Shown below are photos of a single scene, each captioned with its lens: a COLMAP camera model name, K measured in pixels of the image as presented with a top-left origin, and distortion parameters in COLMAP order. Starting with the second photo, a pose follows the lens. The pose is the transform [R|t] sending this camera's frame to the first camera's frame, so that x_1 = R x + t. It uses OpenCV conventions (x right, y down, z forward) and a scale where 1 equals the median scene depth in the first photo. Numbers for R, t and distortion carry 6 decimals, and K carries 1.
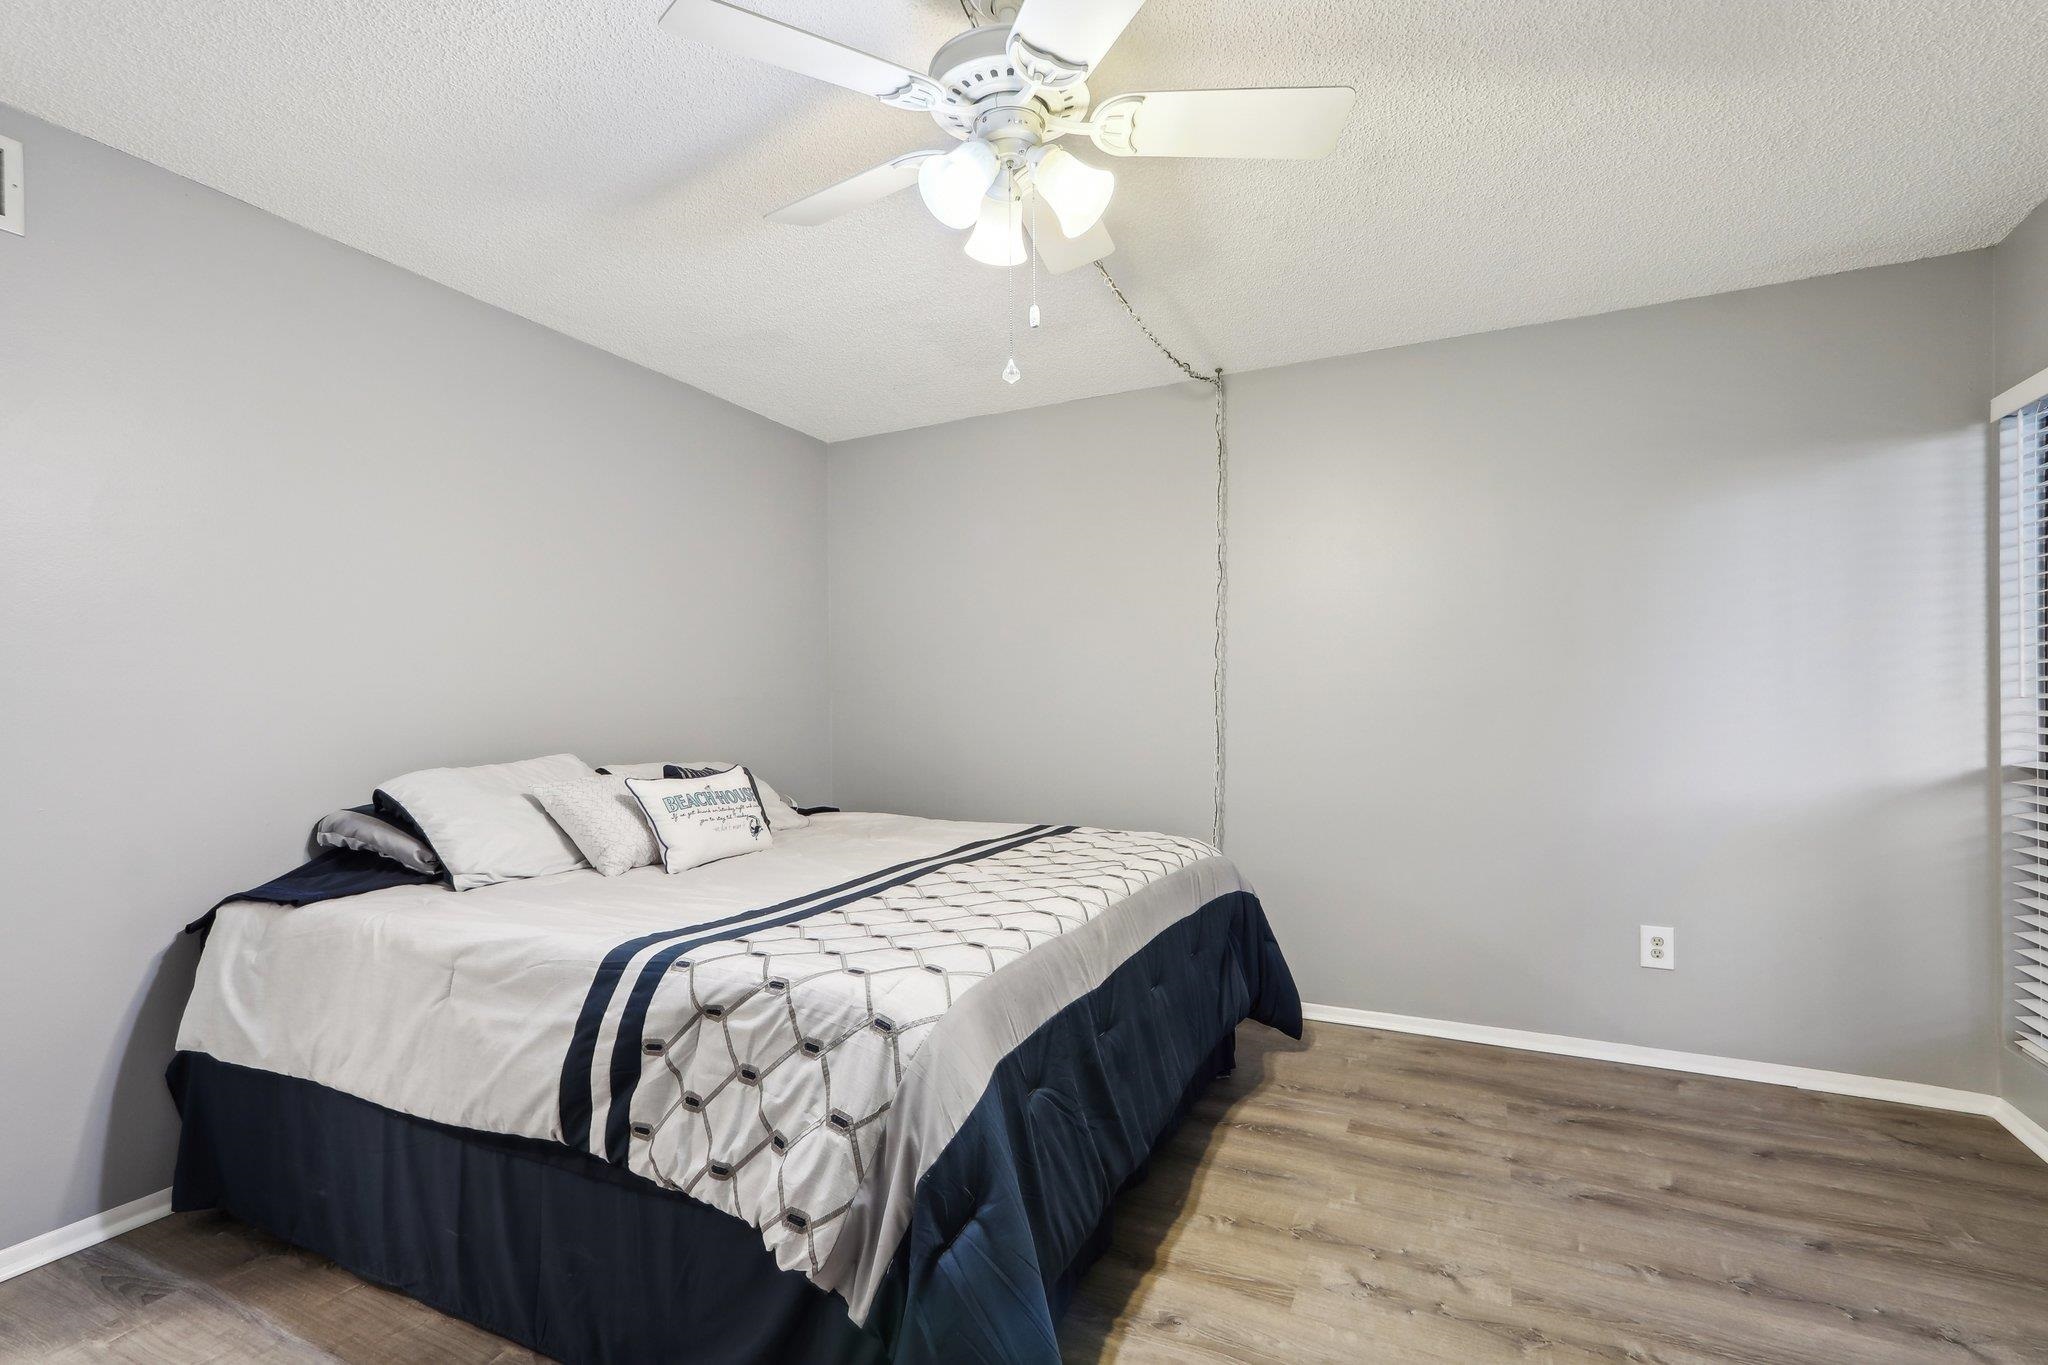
lens RADIAL K [[980.3, 0, 995.3], [0, 980.3, 697.8], [0, 0, 1]] dist [-0.015211, 0.000079]
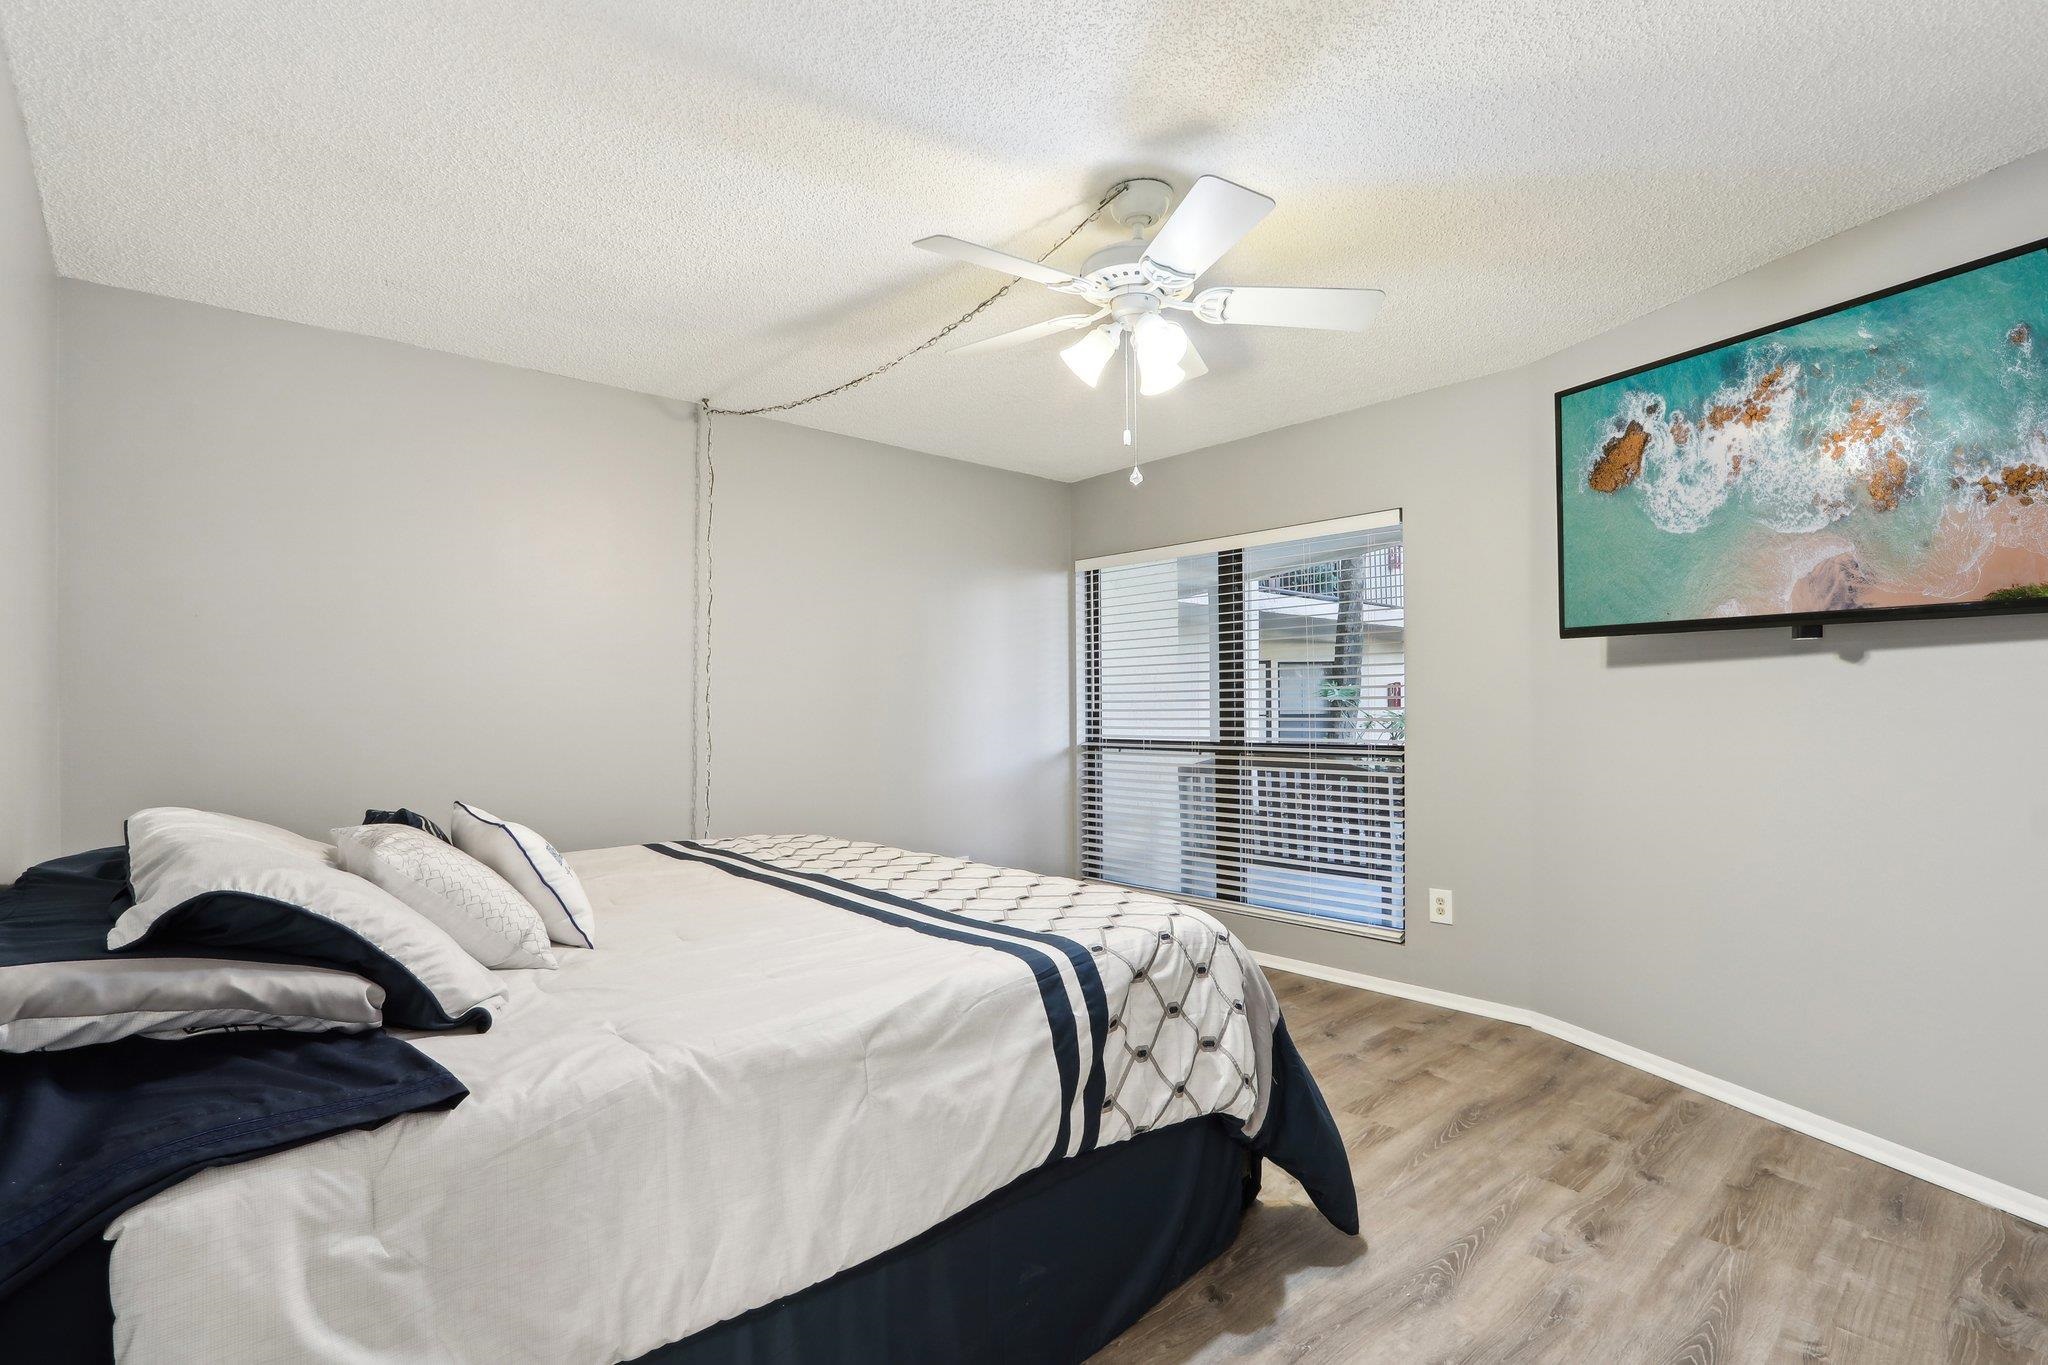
lens RADIAL K [[952.3, 0, 1000.4], [0, 952.3, 708.6], [0, 0, 1]] dist [-0.023357, -0.000203]
pose [[0.389883, 0.002571, 0.920861, -1.234644], [-0.001183, 0.999997, -0.002291, 0.001859], [-0.920864, -0.000196, 0.389884, 0.616695]]
